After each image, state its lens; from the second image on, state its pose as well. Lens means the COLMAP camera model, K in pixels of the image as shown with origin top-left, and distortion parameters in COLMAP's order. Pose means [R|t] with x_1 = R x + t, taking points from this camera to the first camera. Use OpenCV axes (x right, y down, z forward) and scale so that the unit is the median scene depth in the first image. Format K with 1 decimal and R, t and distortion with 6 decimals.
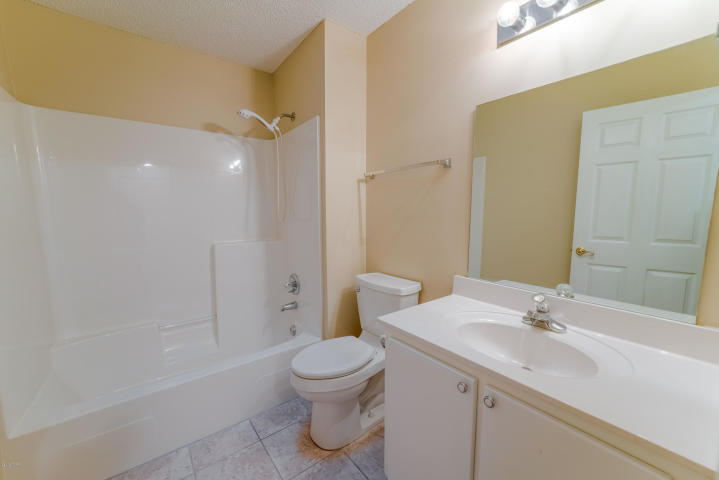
lens RADIAL K [[291.3, 0, 362.0], [0, 291.3, 243.7], [0, 0, 1]] dist [0.000388, 0.000511]
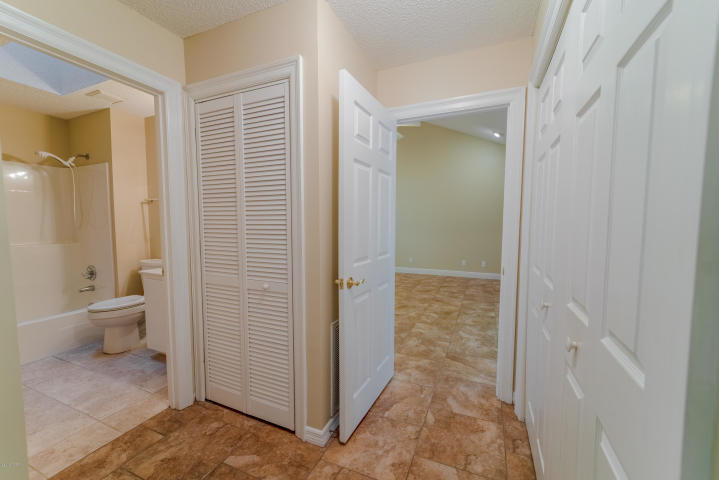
lens RADIAL K [[291.3, 0, 362.0], [0, 291.3, 243.7], [0, 0, 1]] dist [0.000388, 0.000511]
pose [[0.874724, -0.029491, 0.483723, 0.262378], [0.049013, 0.998412, -0.027762, 0.112626], [-0.482136, 0.047993, 0.874781, -0.973481]]
